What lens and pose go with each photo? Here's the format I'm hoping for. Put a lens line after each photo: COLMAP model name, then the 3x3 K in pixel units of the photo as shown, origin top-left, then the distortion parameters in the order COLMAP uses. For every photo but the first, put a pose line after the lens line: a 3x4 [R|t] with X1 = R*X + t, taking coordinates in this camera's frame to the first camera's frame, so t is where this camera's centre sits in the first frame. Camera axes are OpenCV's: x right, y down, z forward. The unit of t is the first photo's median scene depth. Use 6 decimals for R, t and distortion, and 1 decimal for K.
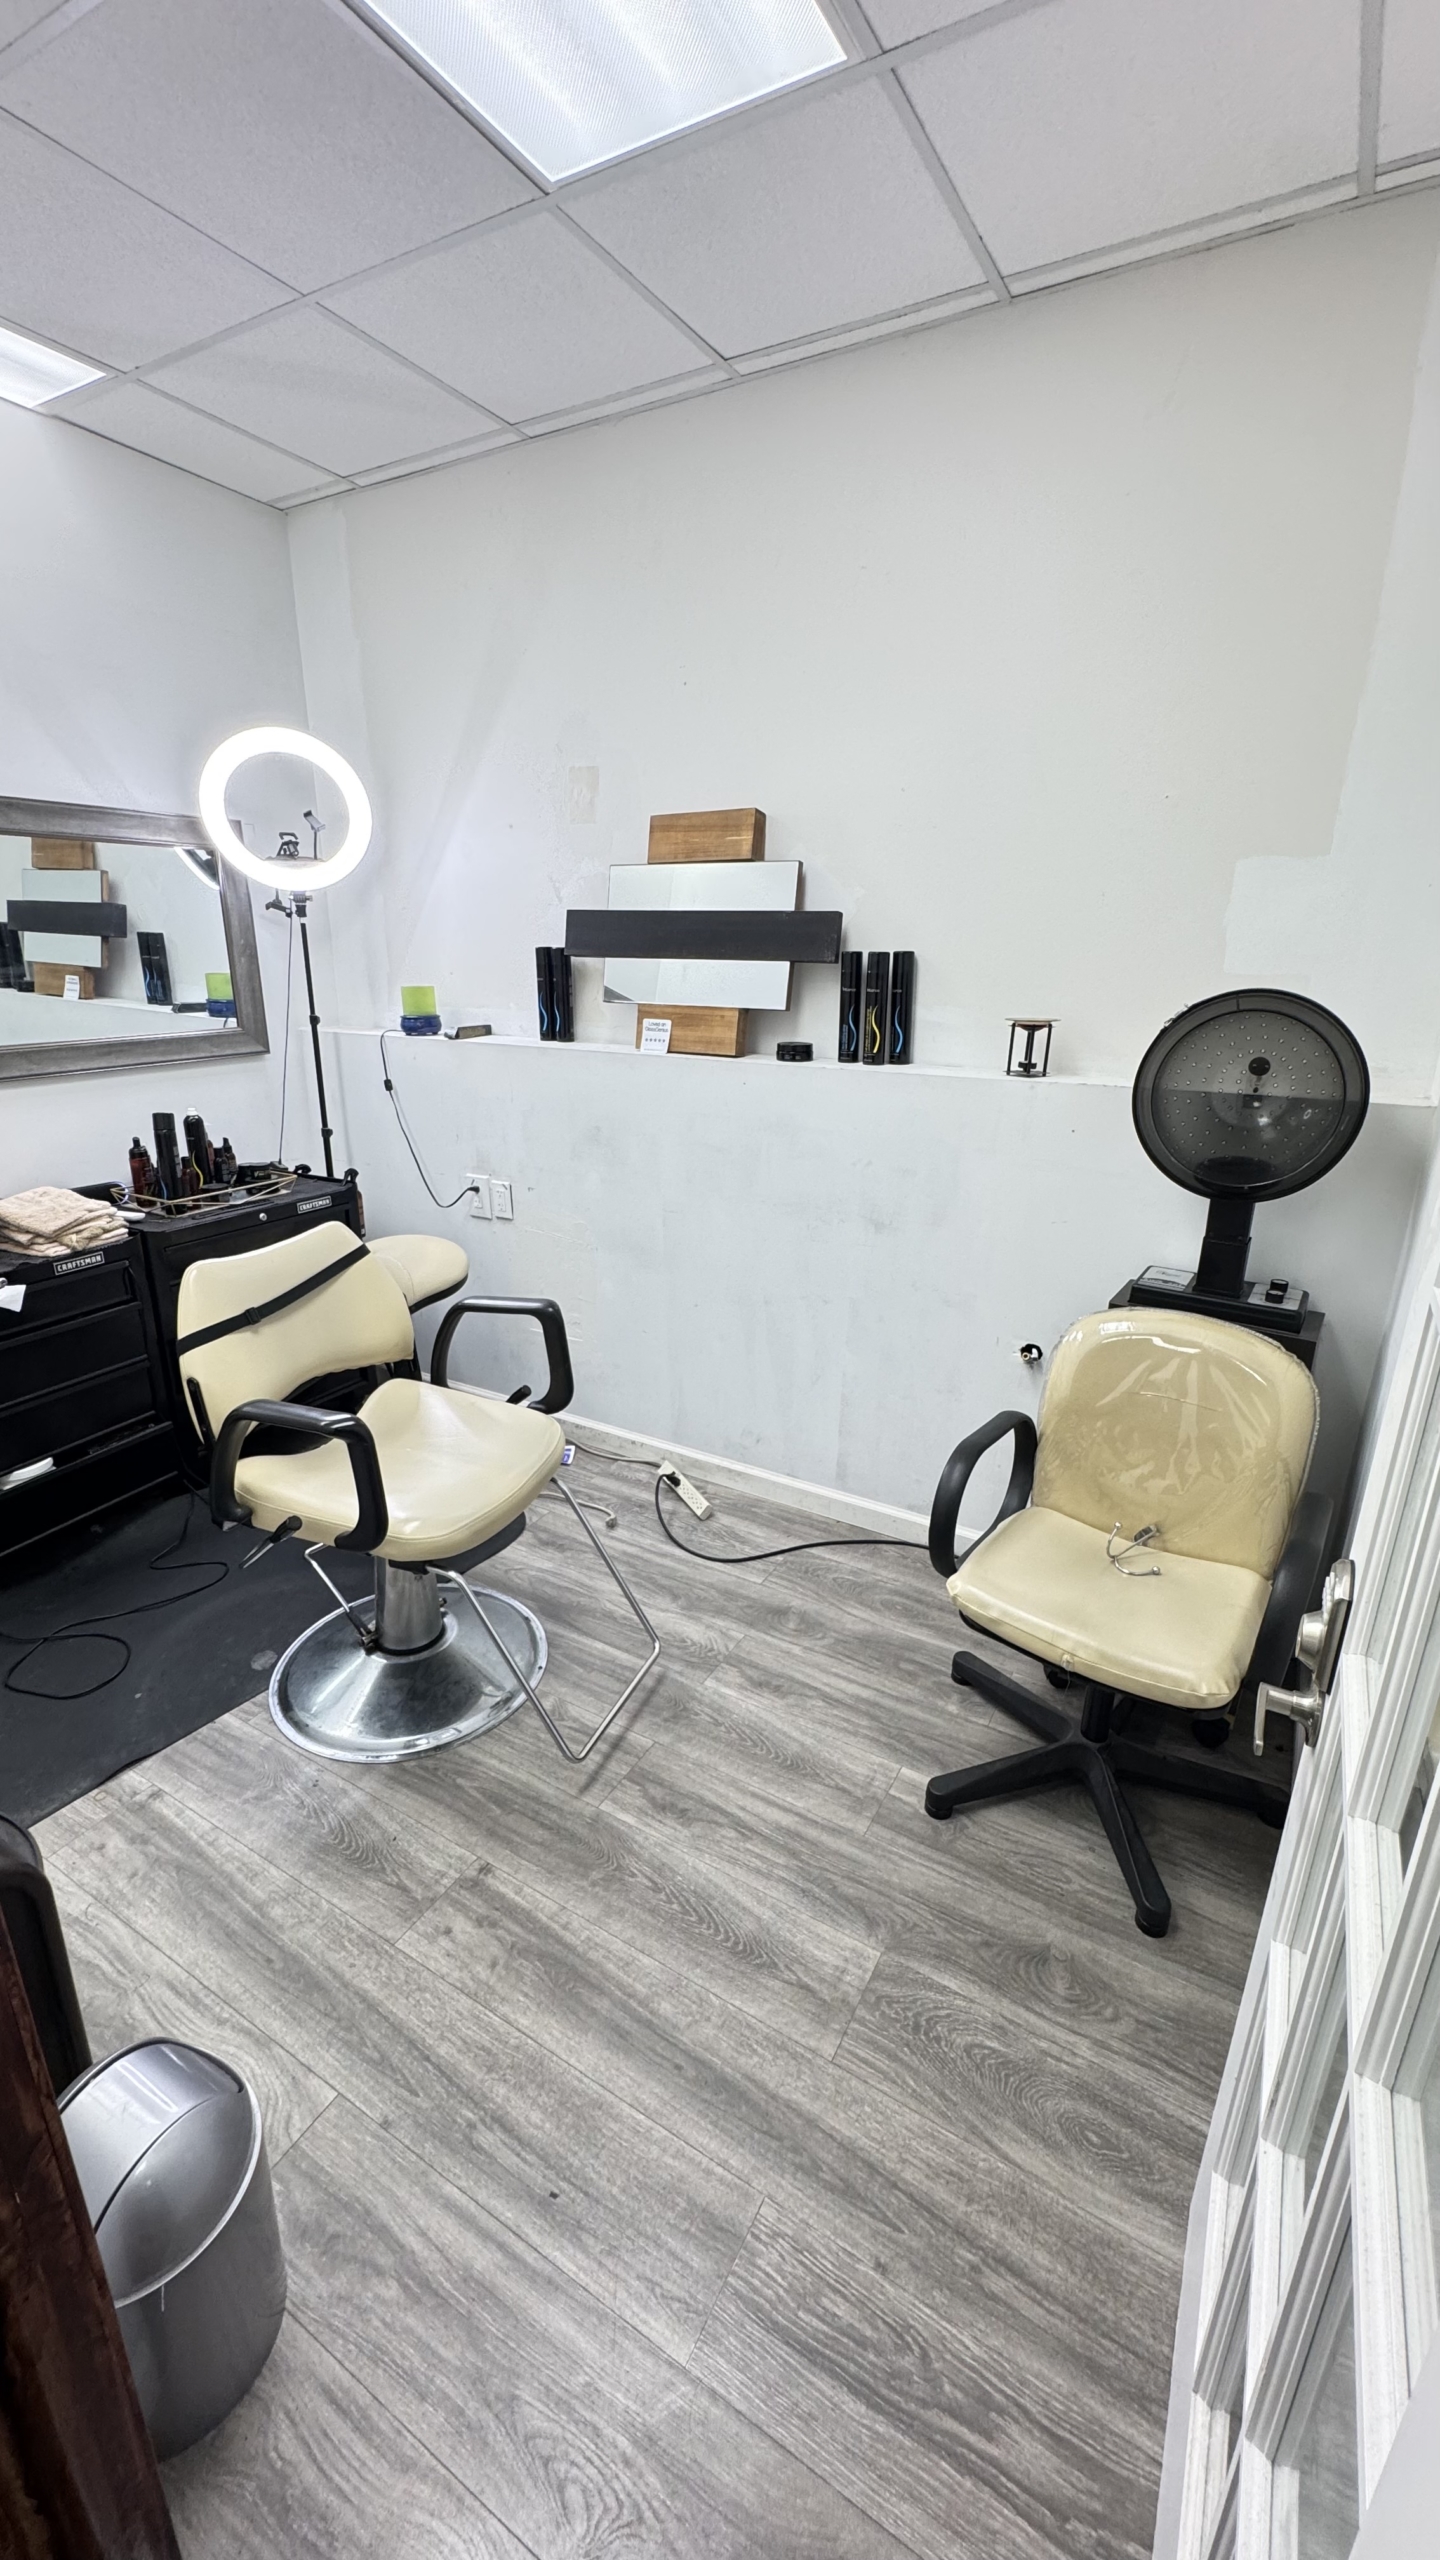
lens RADIAL K [[1010.9, 0, 726.9], [0, 1010.9, 1271.4], [0, 0, 1]] dist [0.000251, -0.000034]
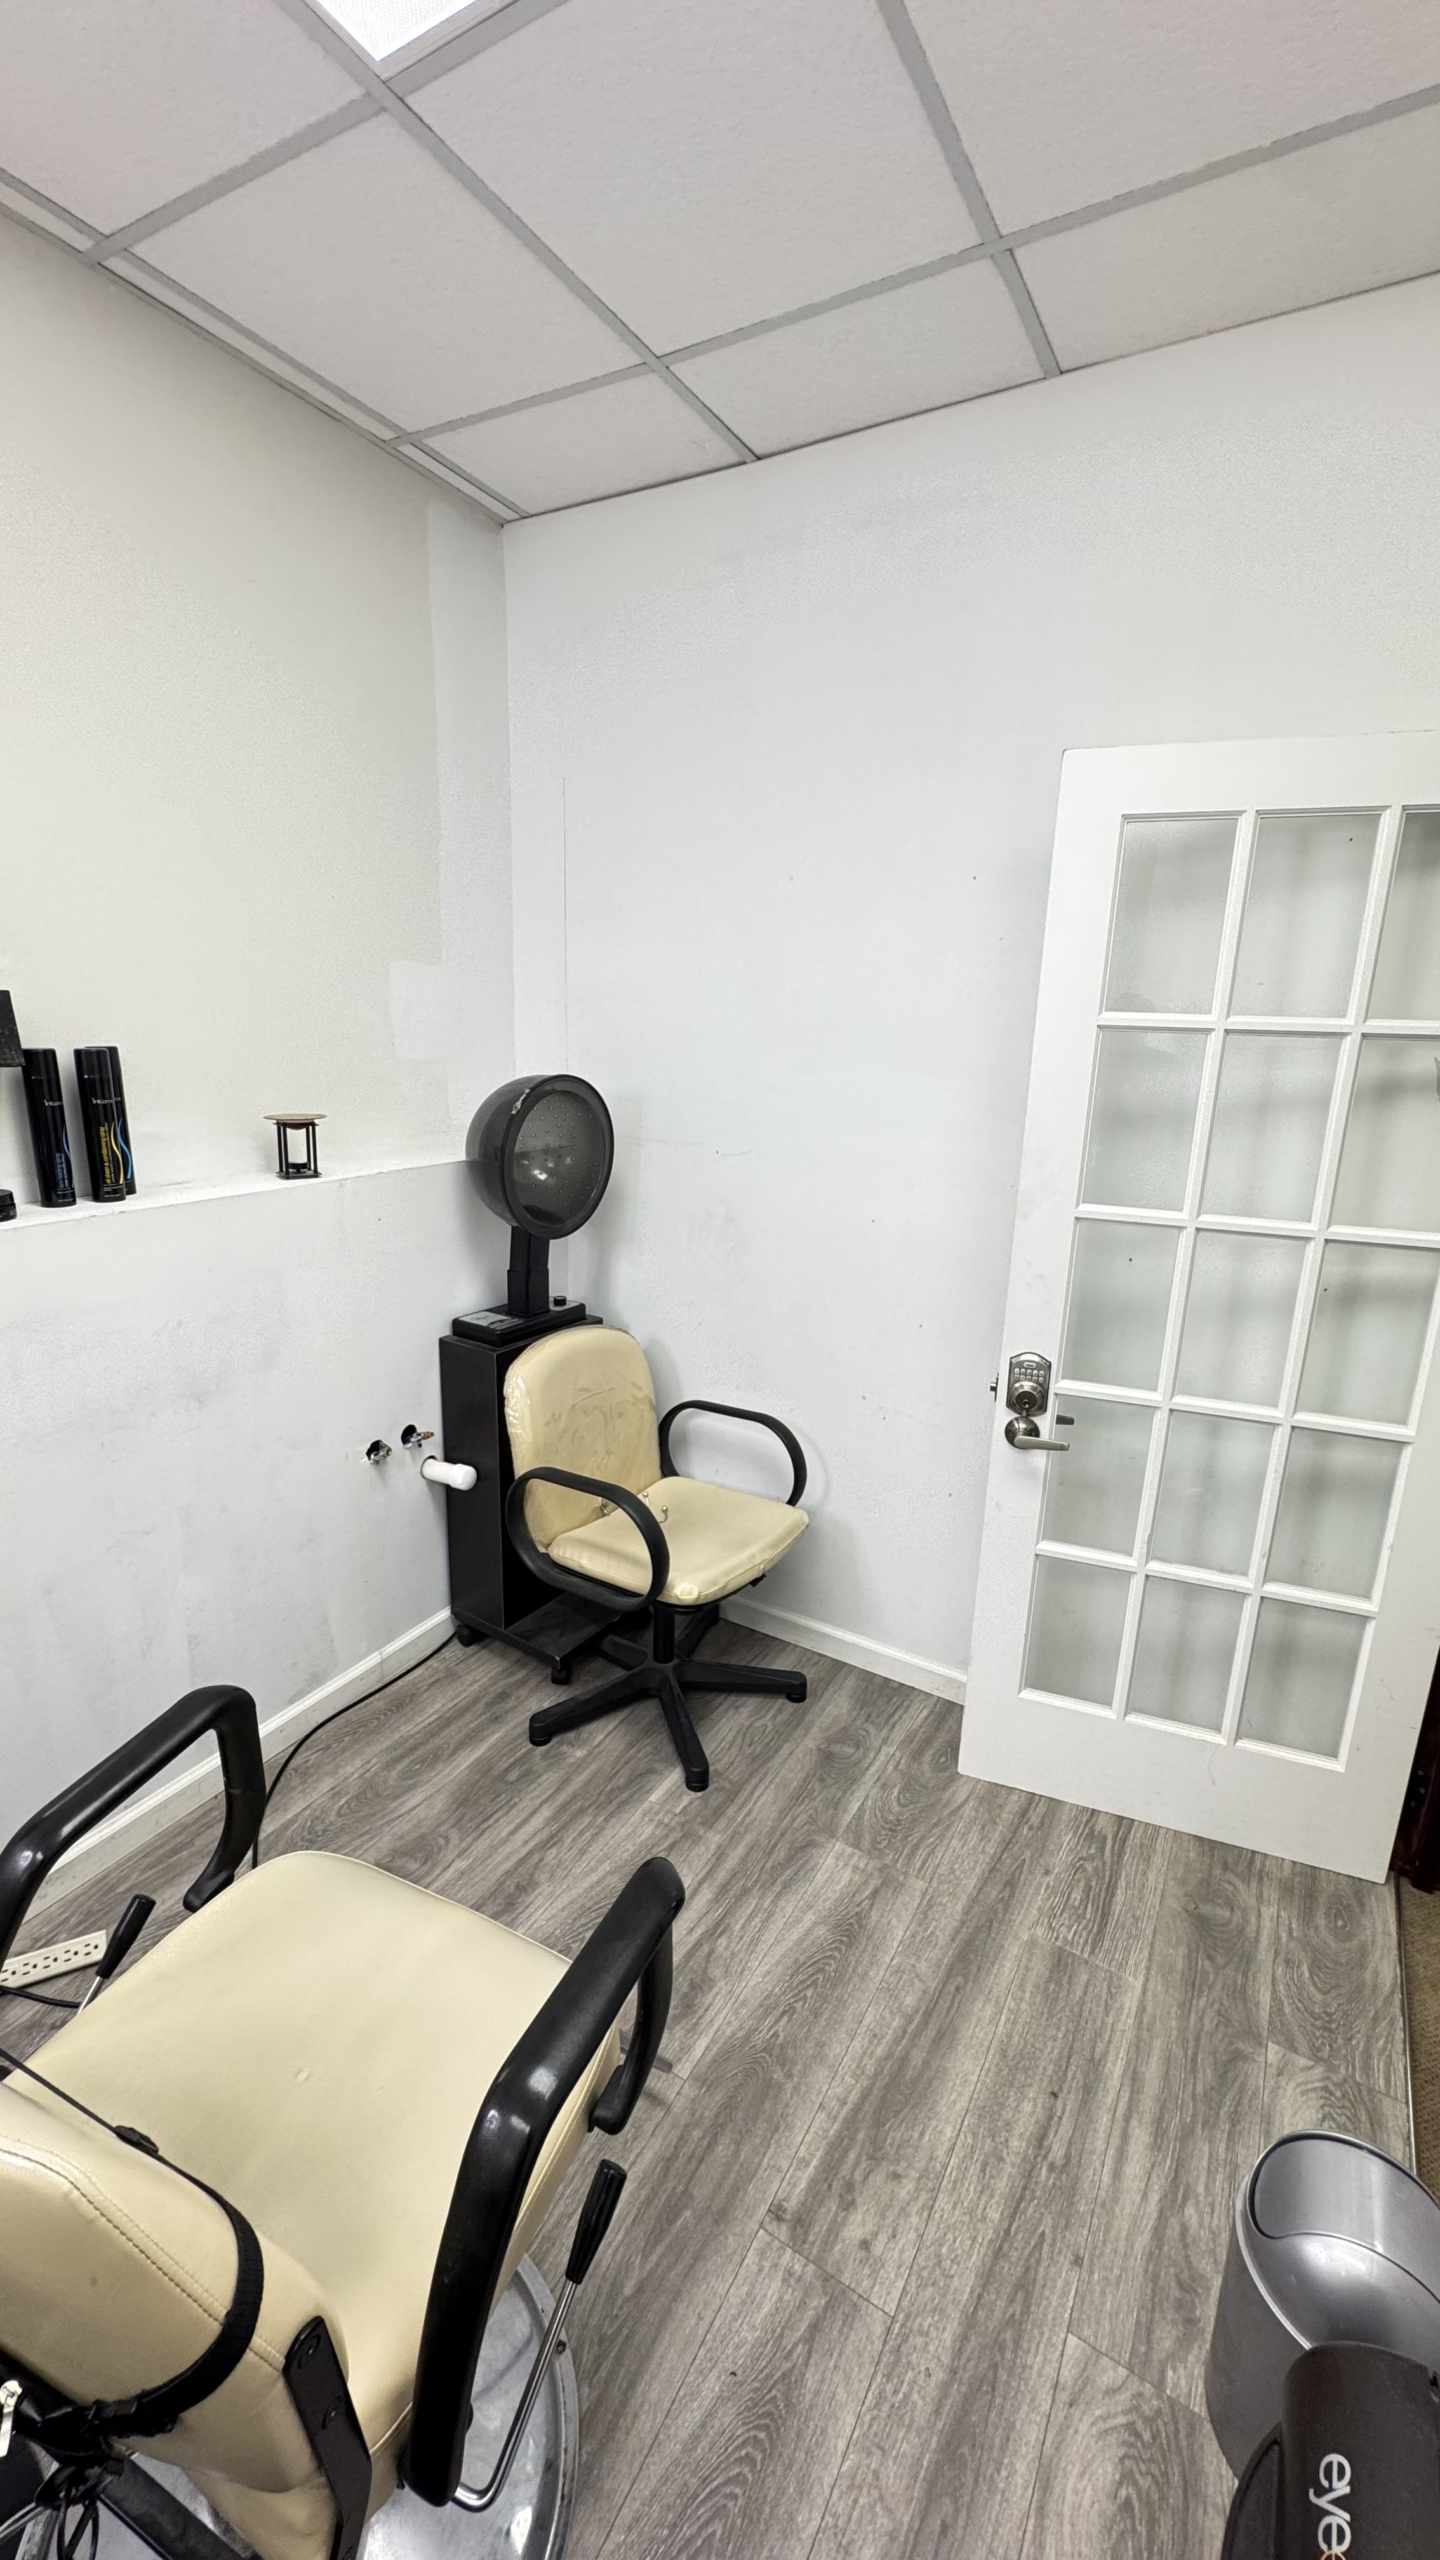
lens RADIAL K [[1010.9, 0, 723.5], [0, 1010.9, 1271.8], [0, 0, 1]] dist [0.000251, -0.000034]
pose [[0.021505, -0.253337, 0.967139, -0.834911], [0.280396, 0.930066, 0.237391, -0.305963], [-0.959643, 0.266077, 0.091036, 0.779843]]
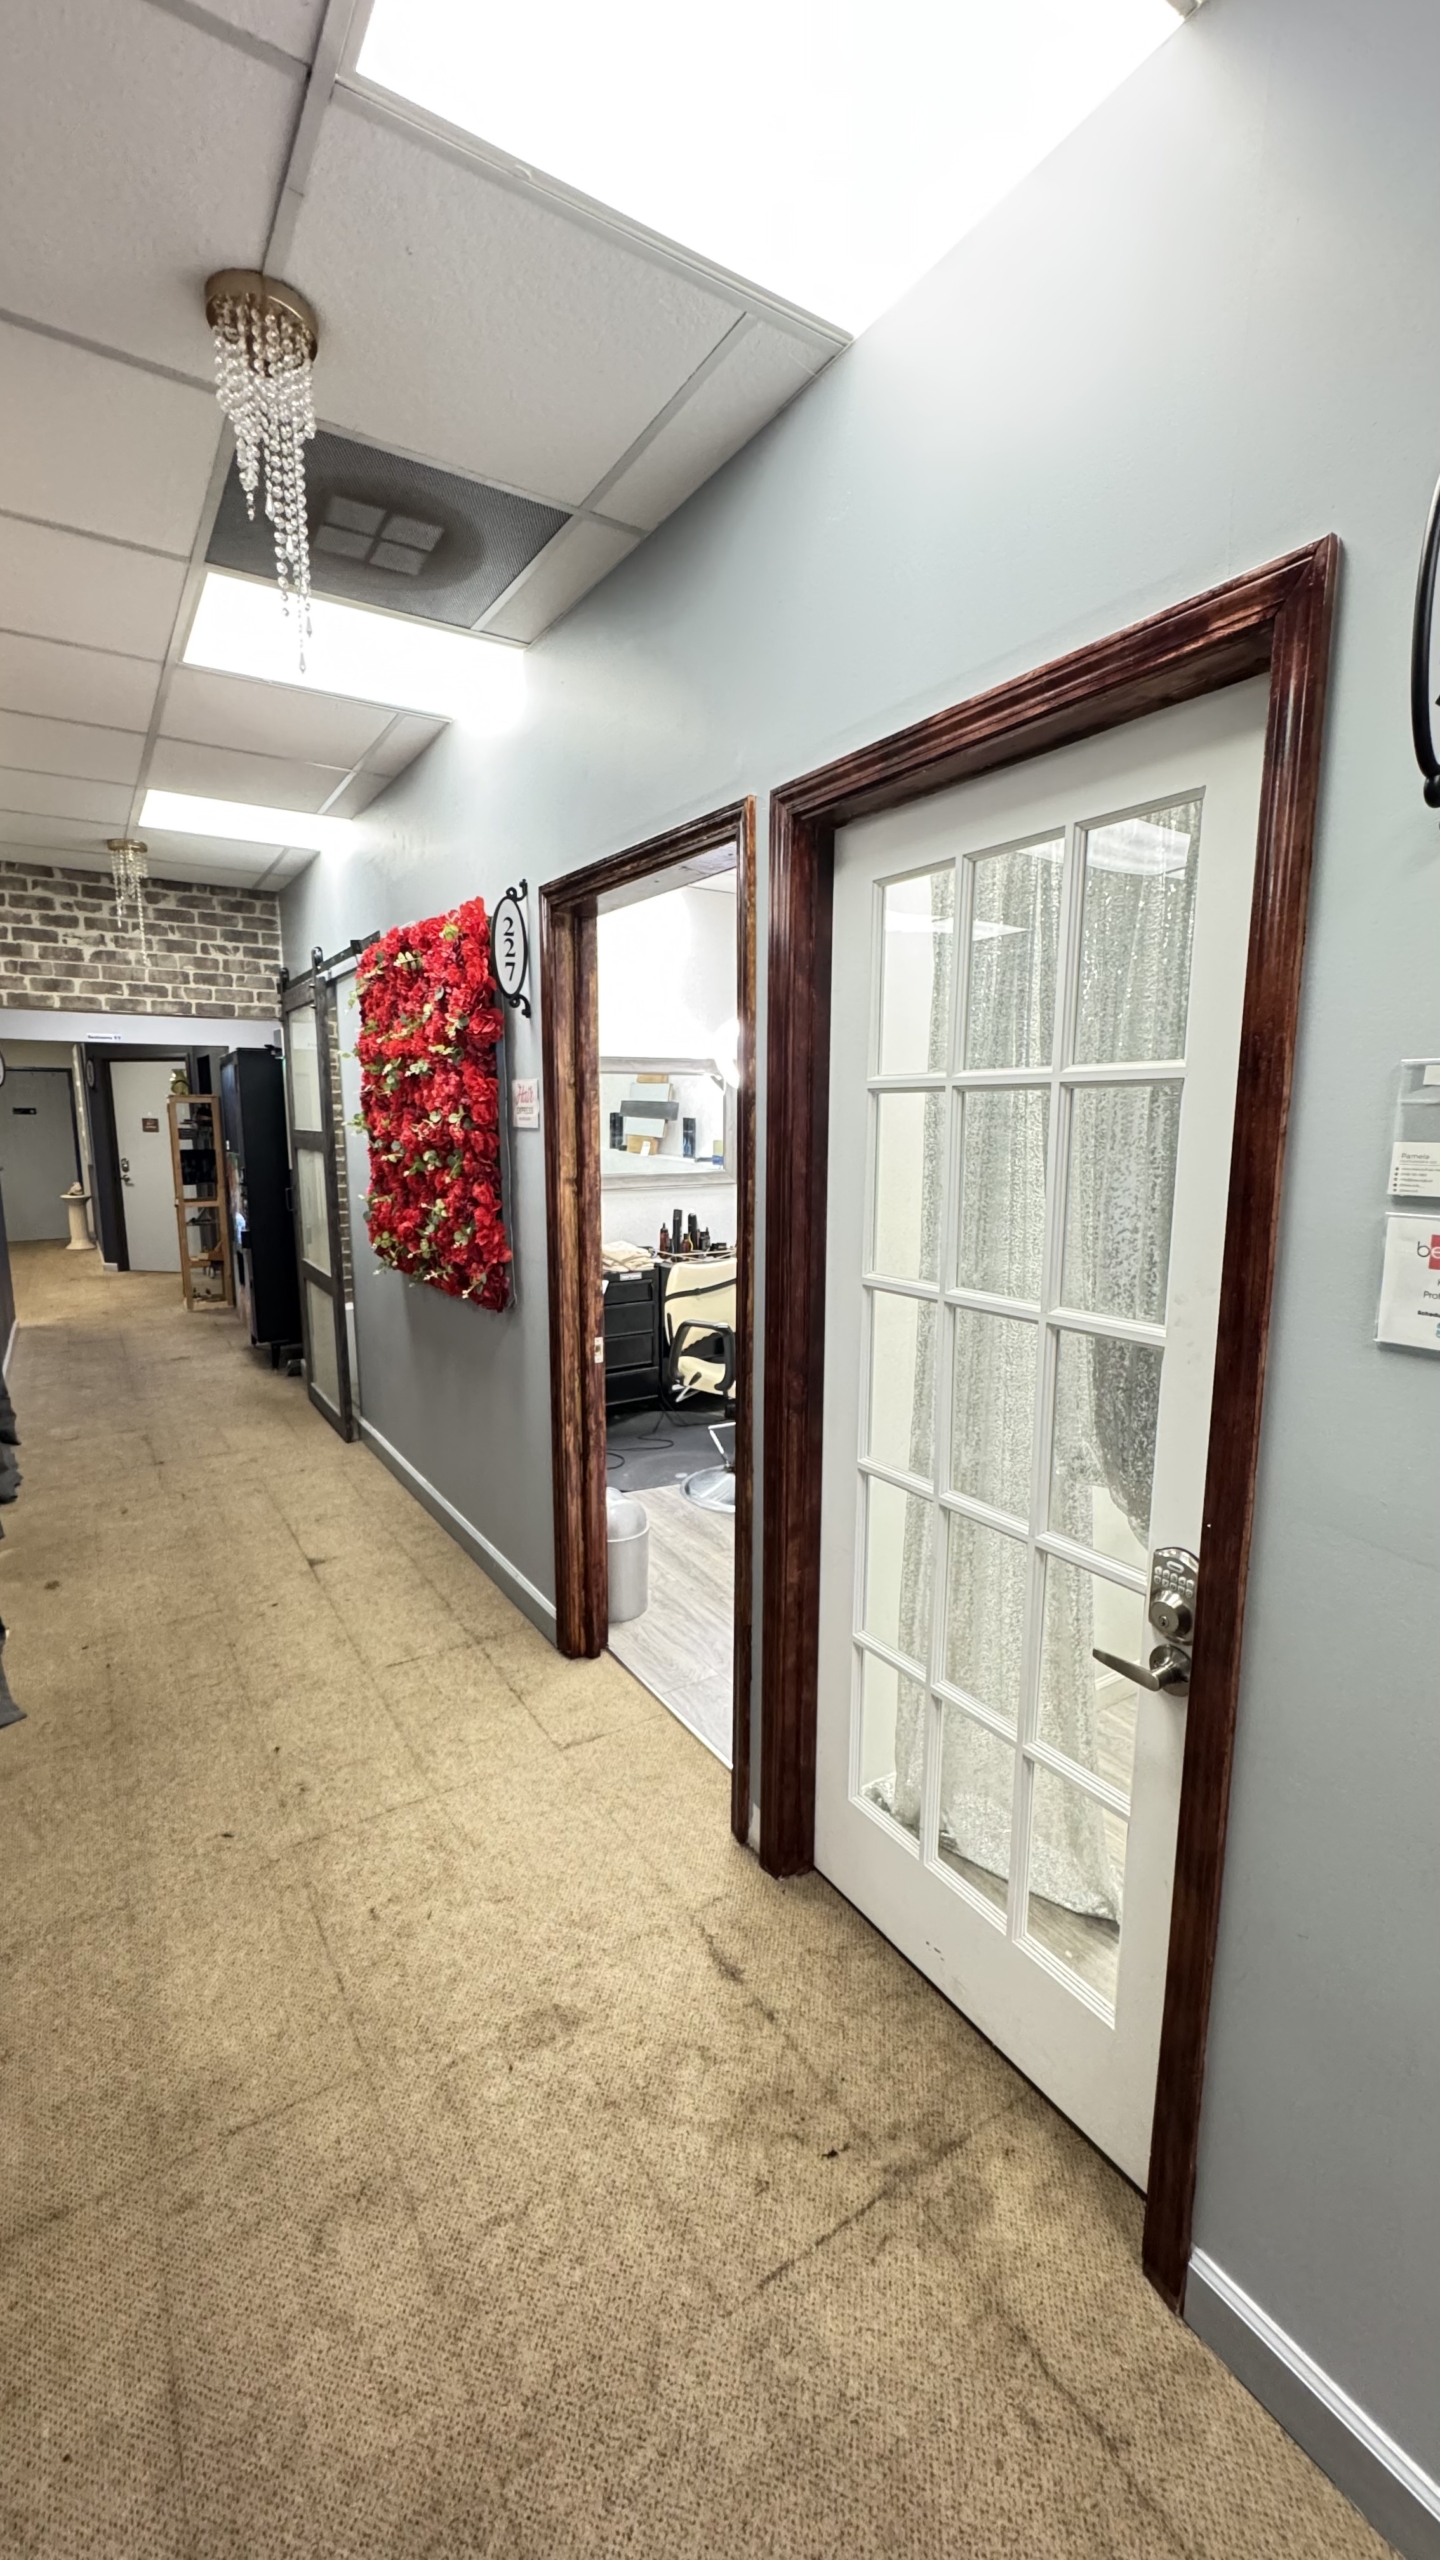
lens RADIAL K [[1010.9, 0, 721.4], [0, 1010.9, 1284.5], [0, 0, 1]] dist [0.000251, -0.000034]
pose [[0.886584, 0.068762, -0.457429, 0.647748], [-0.137686, 0.983295, -0.119050, 0.323559], [0.441602, 0.168530, 0.881241, -1.013336]]
